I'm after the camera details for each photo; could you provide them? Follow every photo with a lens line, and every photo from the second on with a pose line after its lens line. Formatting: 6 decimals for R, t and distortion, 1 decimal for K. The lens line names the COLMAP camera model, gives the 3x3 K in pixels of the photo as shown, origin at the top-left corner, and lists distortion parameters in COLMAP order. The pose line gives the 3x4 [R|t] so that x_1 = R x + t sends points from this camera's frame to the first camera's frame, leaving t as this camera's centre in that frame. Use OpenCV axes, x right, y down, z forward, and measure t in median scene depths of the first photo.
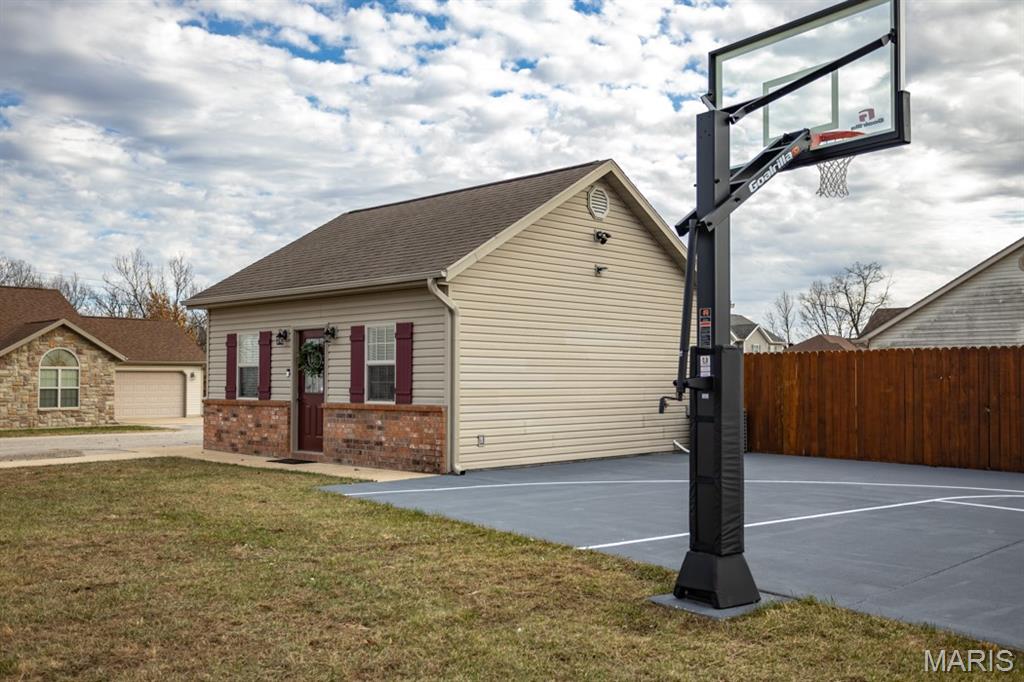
lens RADIAL K [[967.6, 0, 507.7], [0, 967.6, 334.7], [0, 0, 1]] dist [0.029505, 0.000000]
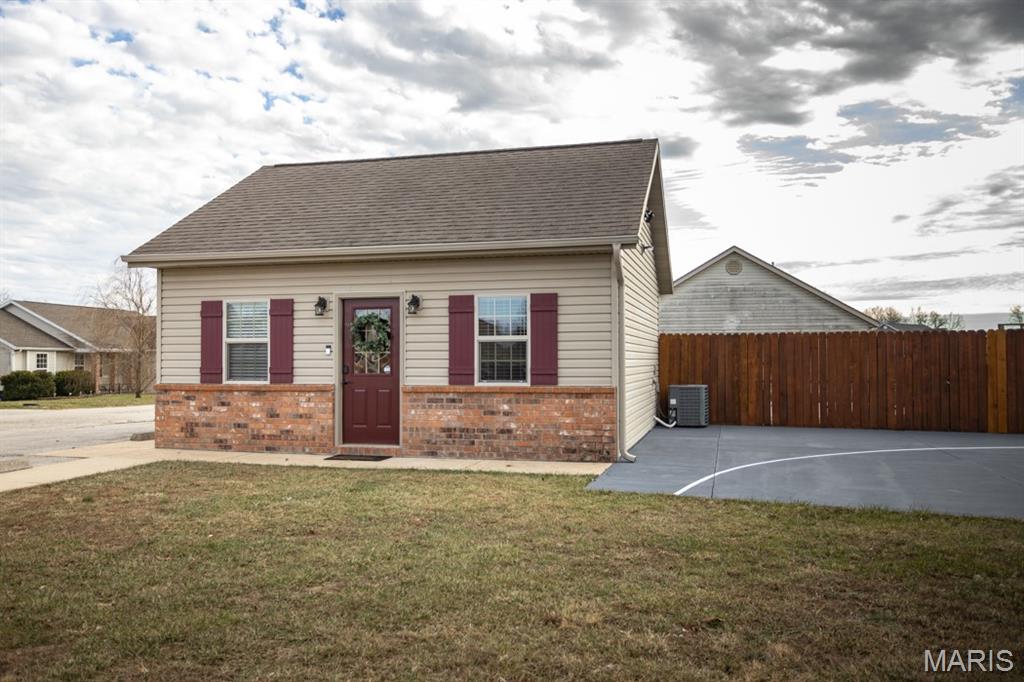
lens RADIAL K [[848.0, 0, 502.0], [0, 848.0, 371.1], [0, 0, 1]] dist [0.028561, -0.007315]
pose [[0.869635, -0.007839, 0.493634, -0.452753], [-0.020369, 0.998453, 0.051740, 0.016835], [-0.493276, -0.055050, 0.868129, 0.303712]]
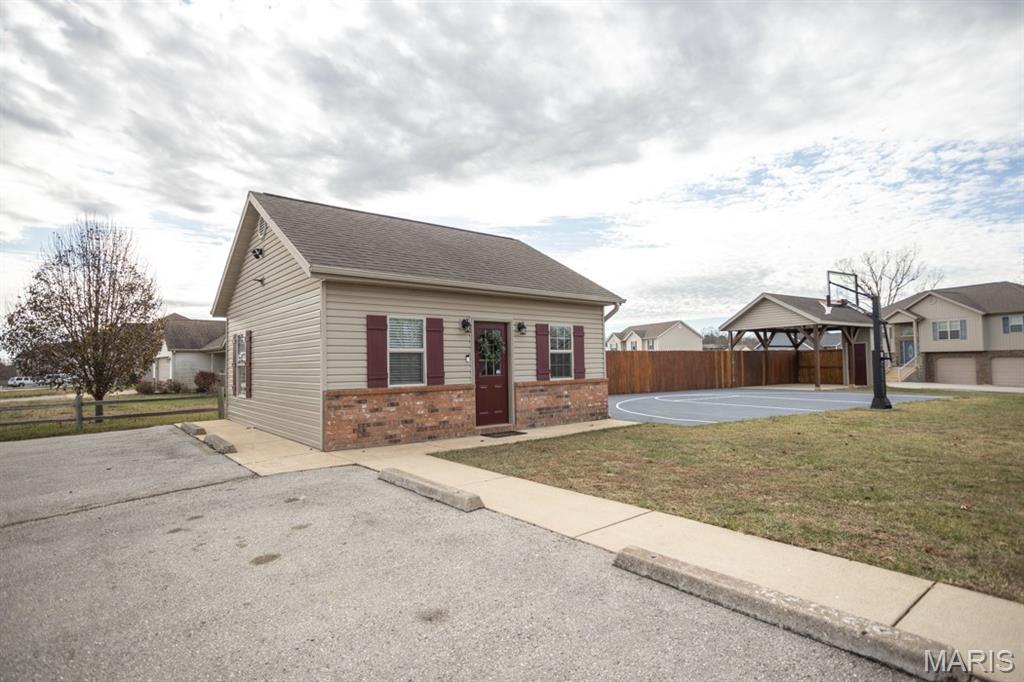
lens RADIAL K [[510.7, 0, 508.4], [0, 510.7, 348.1], [0, 0, 1]] dist [-0.013616, 0.001394]
pose [[0.099853, 0.029124, 0.994576, -0.801921], [-0.030214, 0.999199, -0.026226, 0.041417], [-0.994543, -0.027432, 0.100653, 0.895658]]
